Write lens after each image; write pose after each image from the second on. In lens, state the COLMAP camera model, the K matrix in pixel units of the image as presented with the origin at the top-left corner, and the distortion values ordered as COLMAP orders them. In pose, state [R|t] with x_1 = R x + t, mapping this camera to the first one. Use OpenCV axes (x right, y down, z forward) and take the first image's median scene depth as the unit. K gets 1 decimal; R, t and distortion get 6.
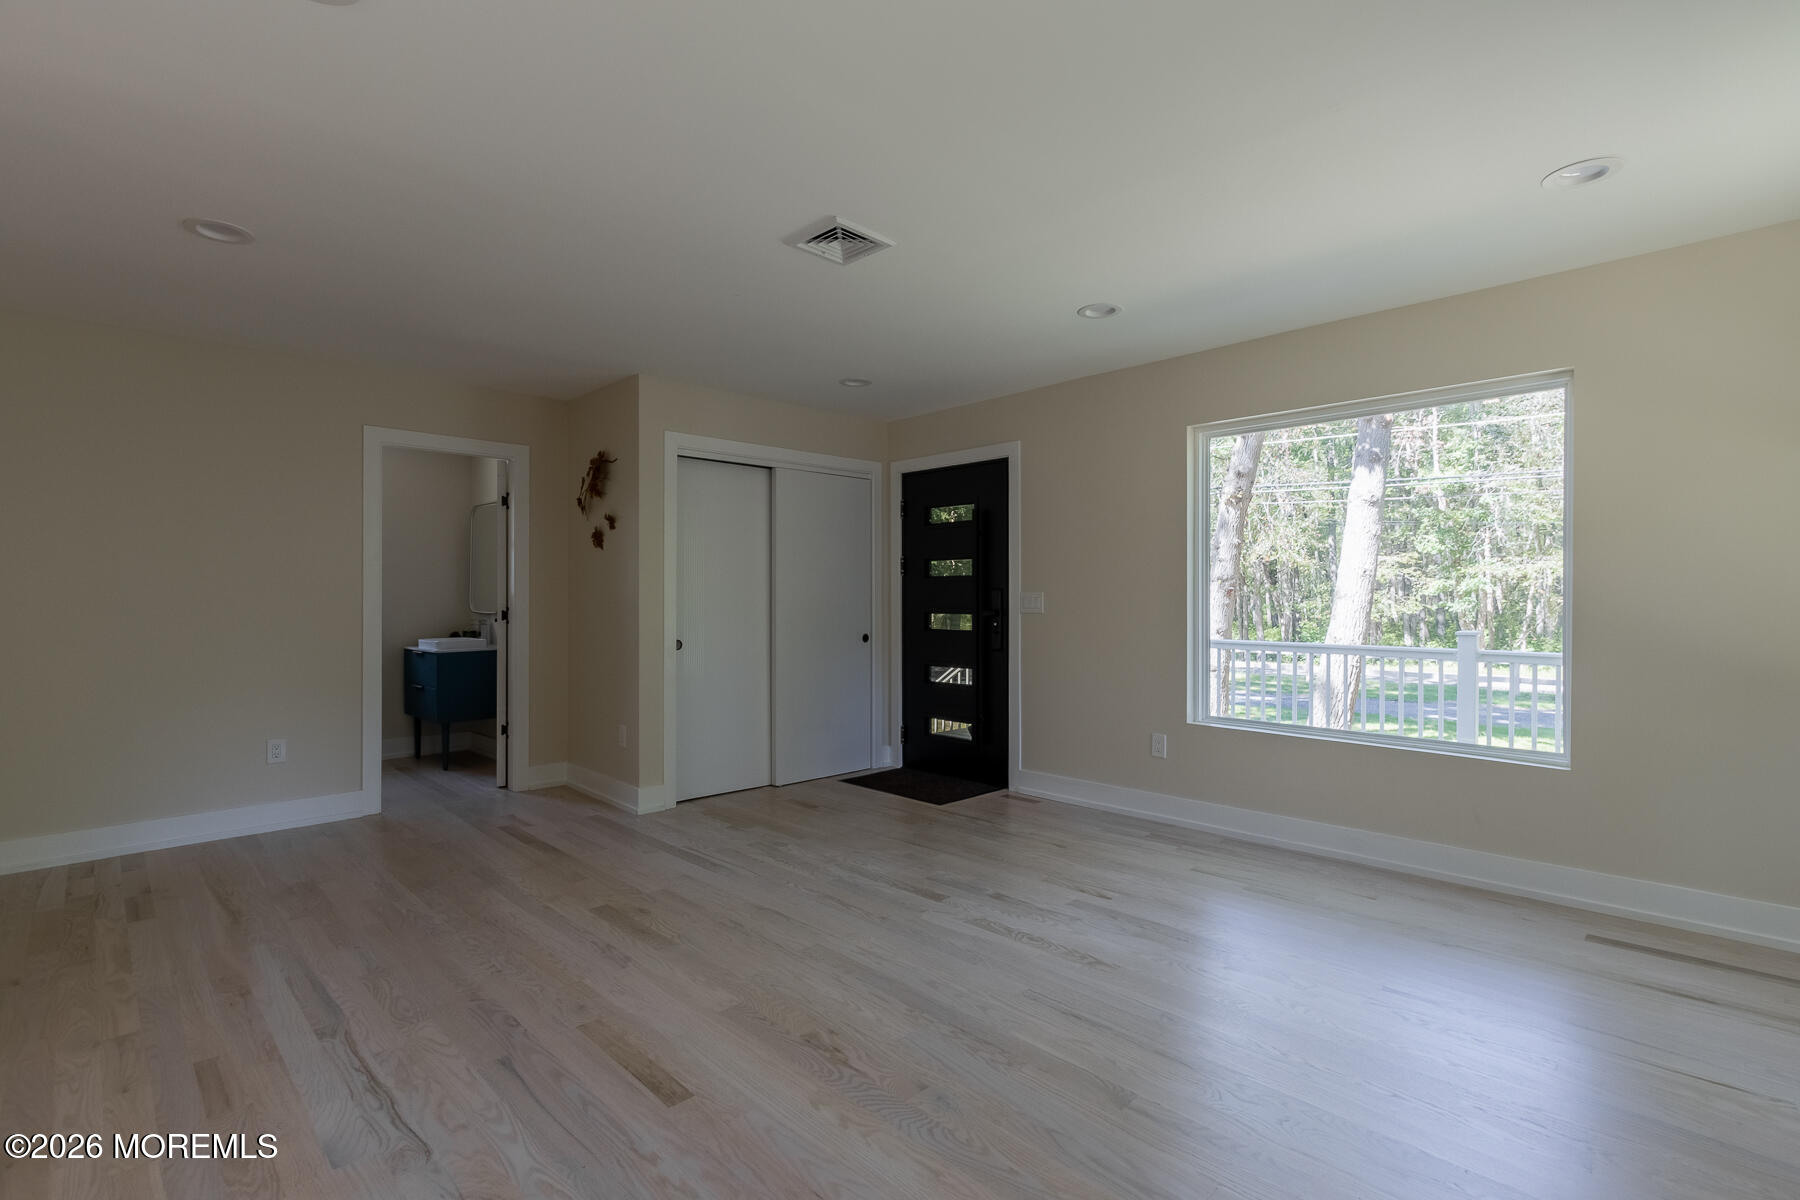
lens RADIAL K [[834.0, 0, 890.4], [0, 834.0, 603.6], [0, 0, 1]] dist [0.003357, 0.000734]
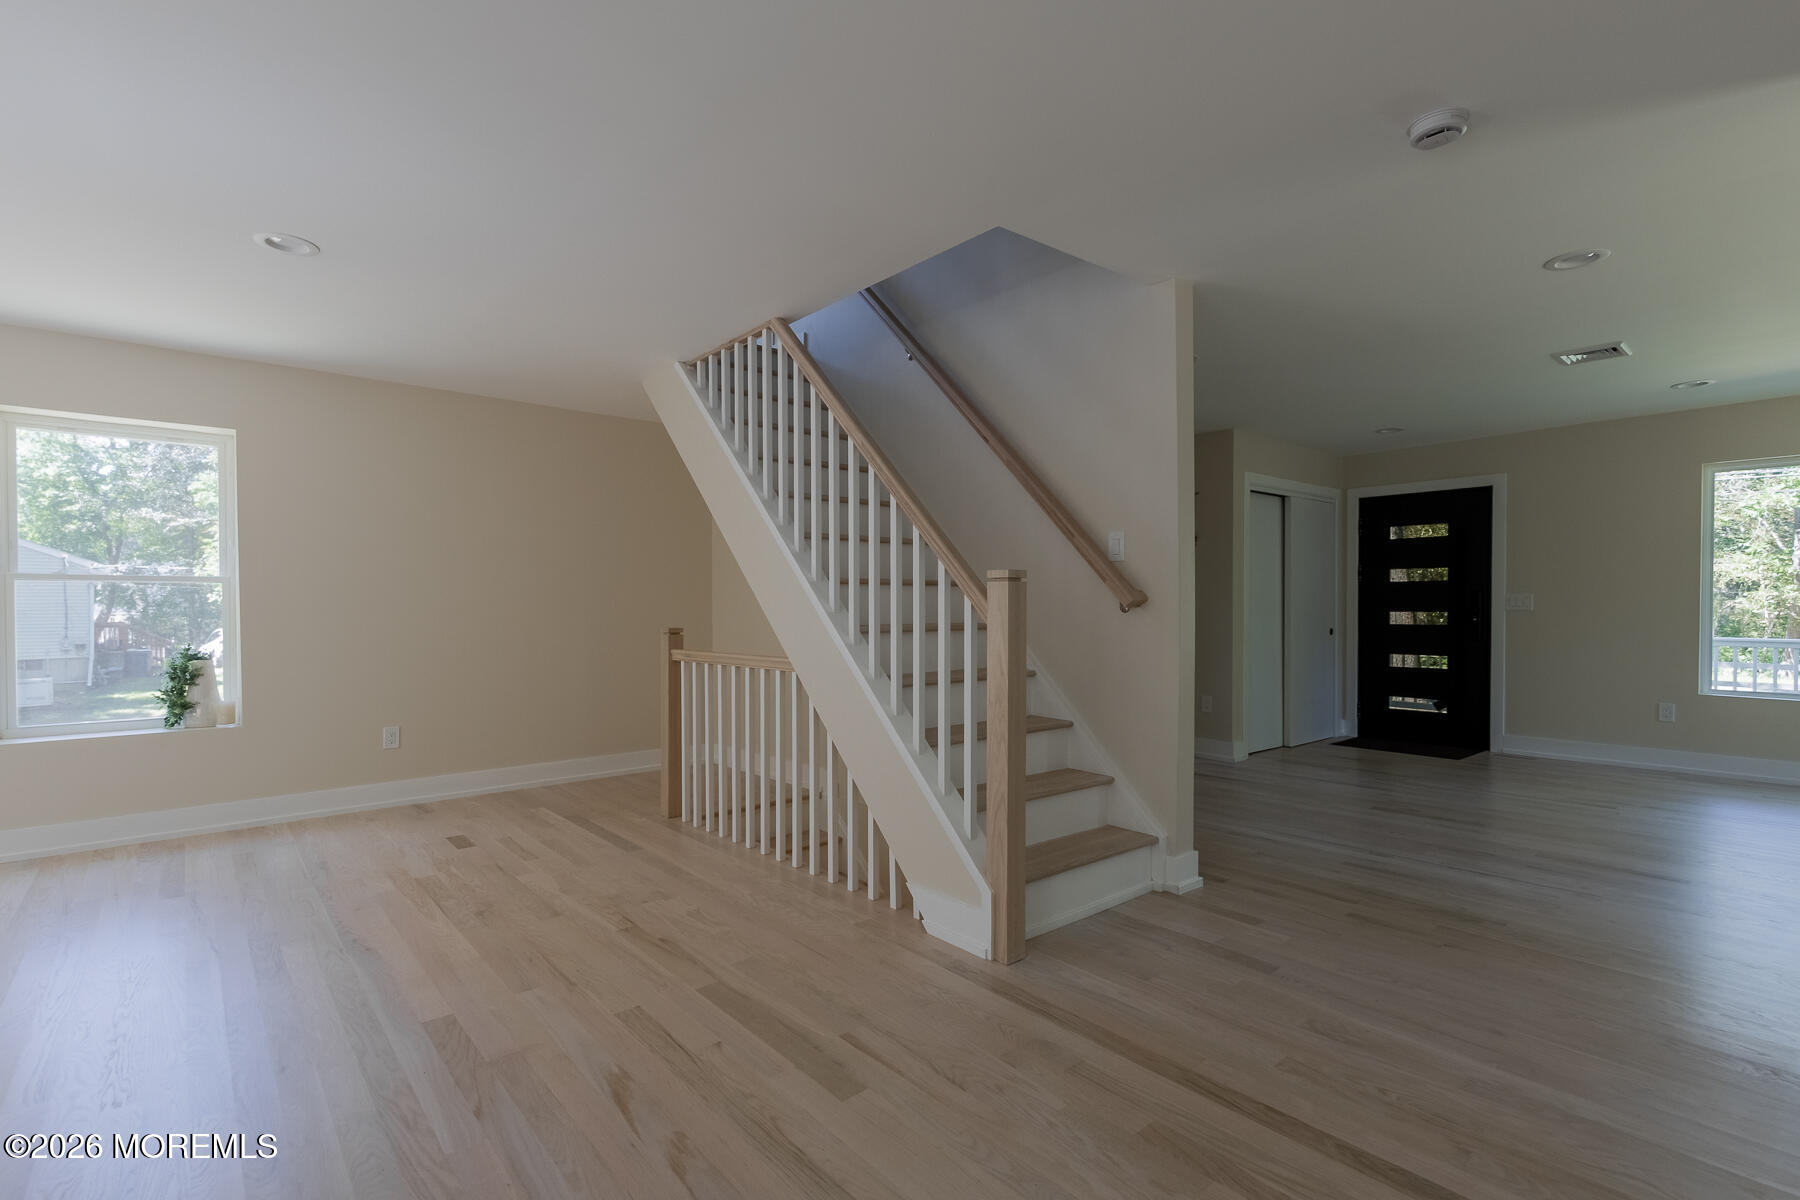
lens RADIAL K [[834.0, 0, 874.9], [0, 834.0, 620.7], [0, 0, 1]] dist [0.003357, 0.000734]
pose [[0.996927, -0.000572, -0.078331, -0.878565], [0.001525, 0.999926, 0.012104, 0.012621], [0.078319, -0.012186, 0.996854, -0.418739]]
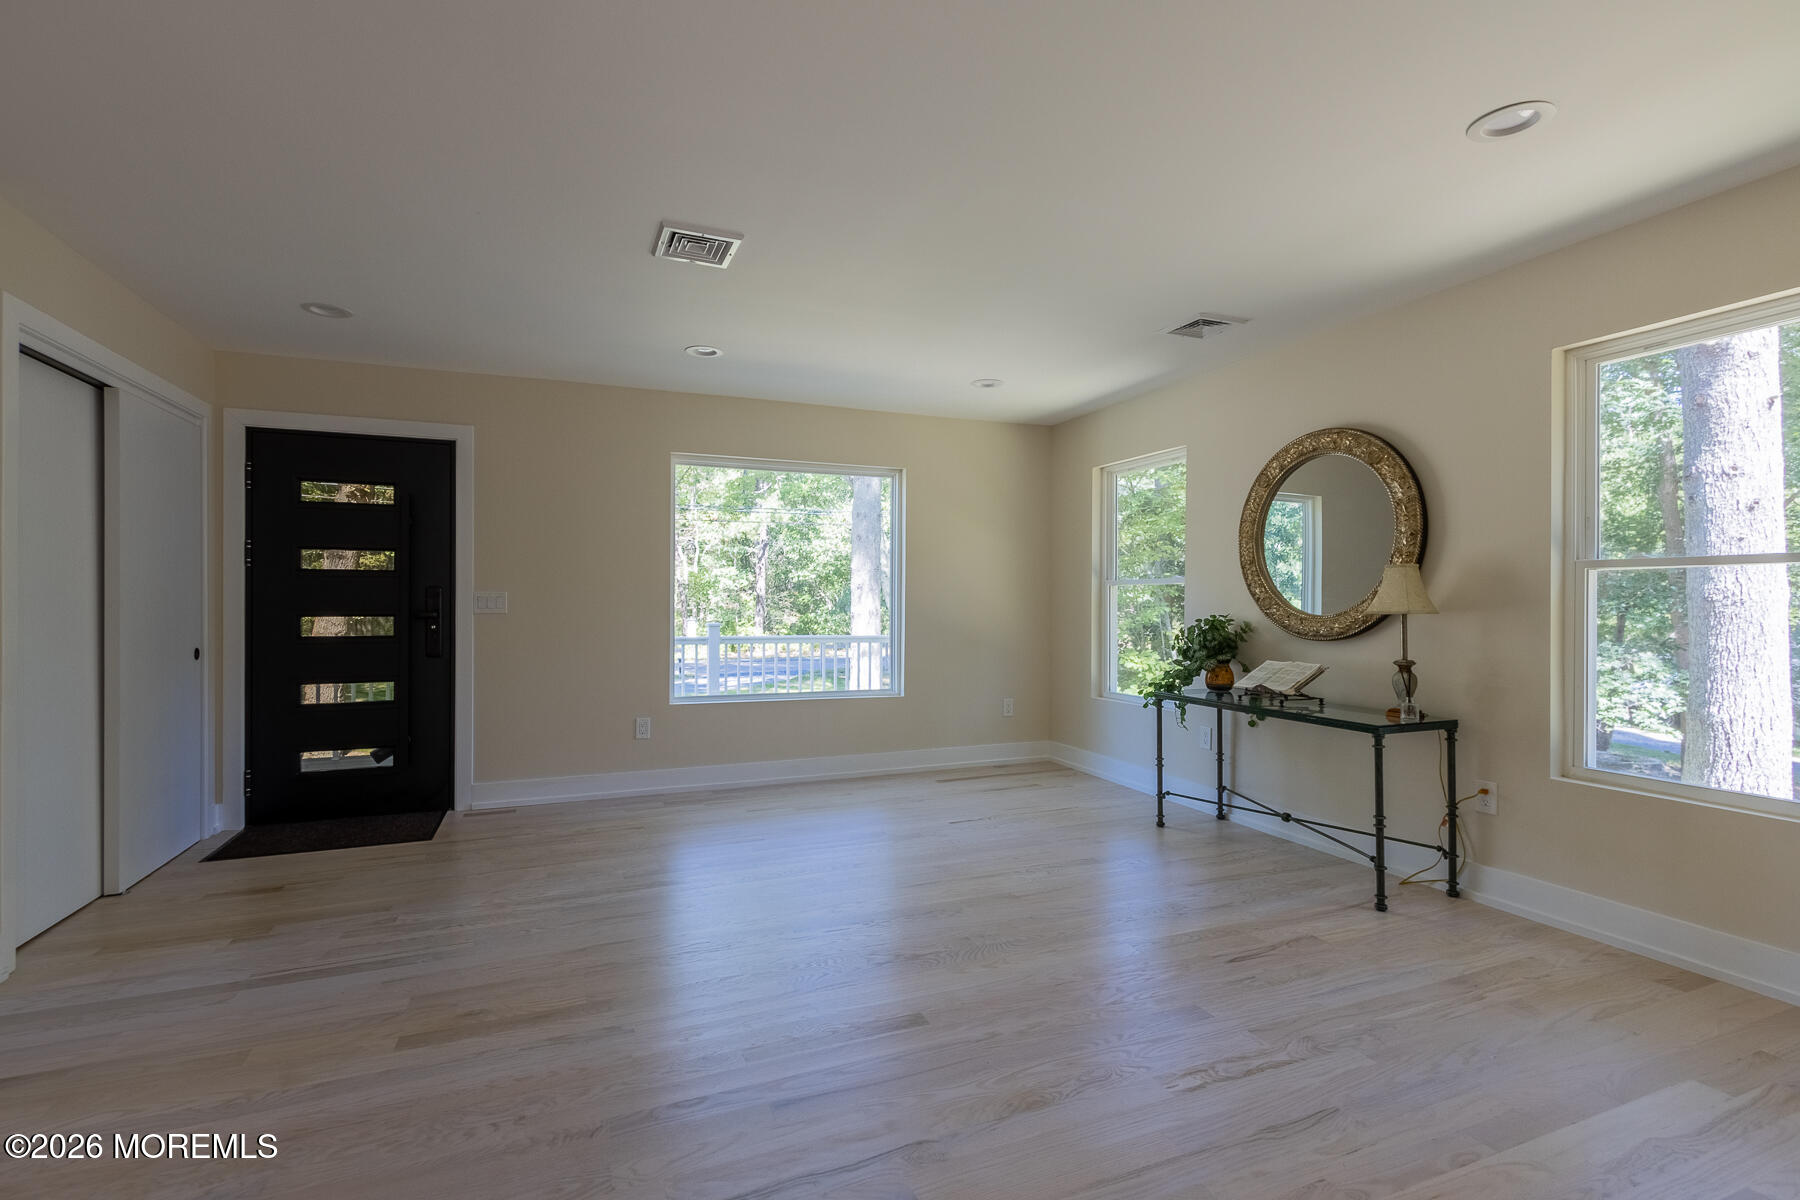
lens RADIAL K [[834.0, 0, 896.4], [0, 834.0, 598.6], [0, 0, 1]] dist [0.003357, 0.000734]
pose [[0.369418, 0.005221, 0.929249, -0.665941], [0.005348, 0.999956, -0.007744, 0.005381], [-0.929248, 0.007830, 0.369374, 0.290943]]
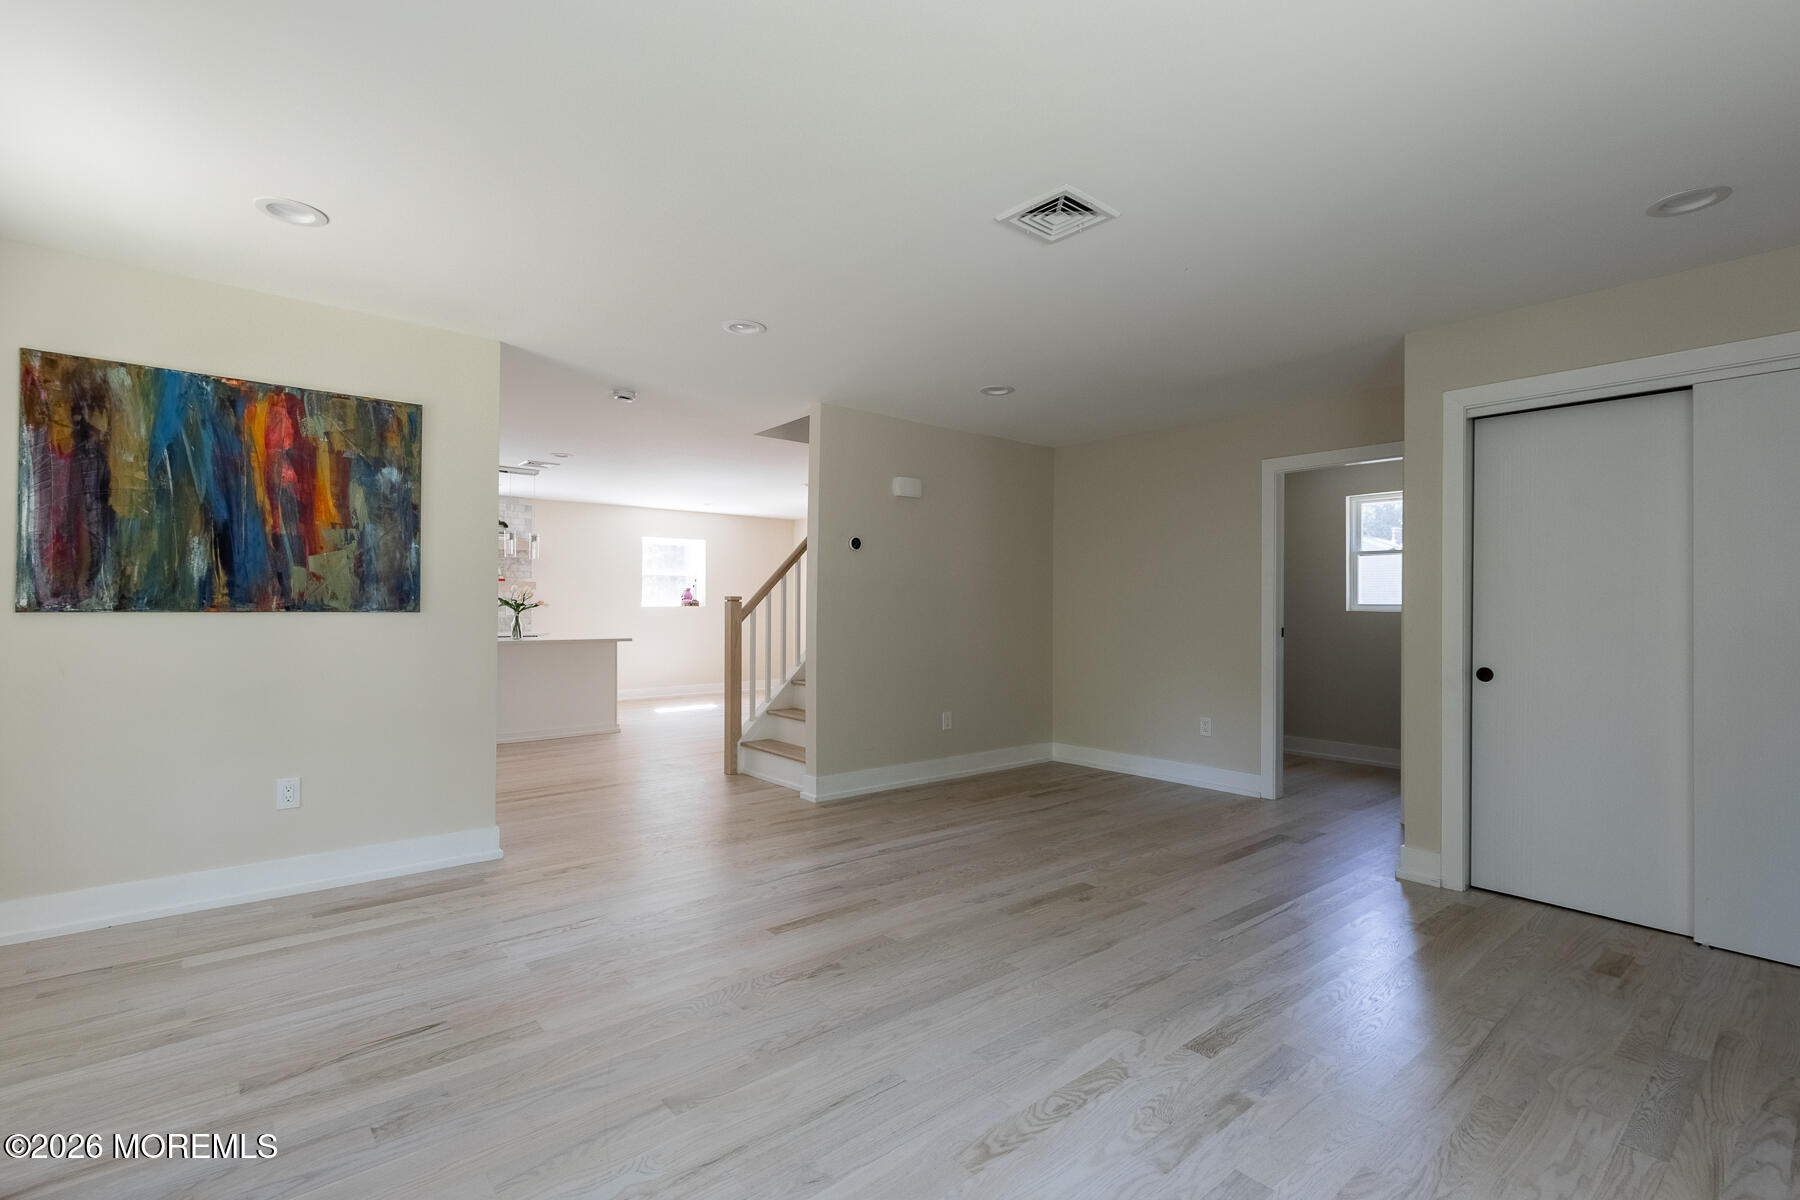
lens RADIAL K [[834.0, 0, 900.6], [0, 834.0, 593.0], [0, 0, 1]] dist [0.003357, 0.000734]
pose [[-0.070131, -0.015405, -0.997419, 0.622381], [-0.013486, 0.999804, -0.014494, -0.004701], [0.997447, 0.012435, -0.070325, 0.653674]]
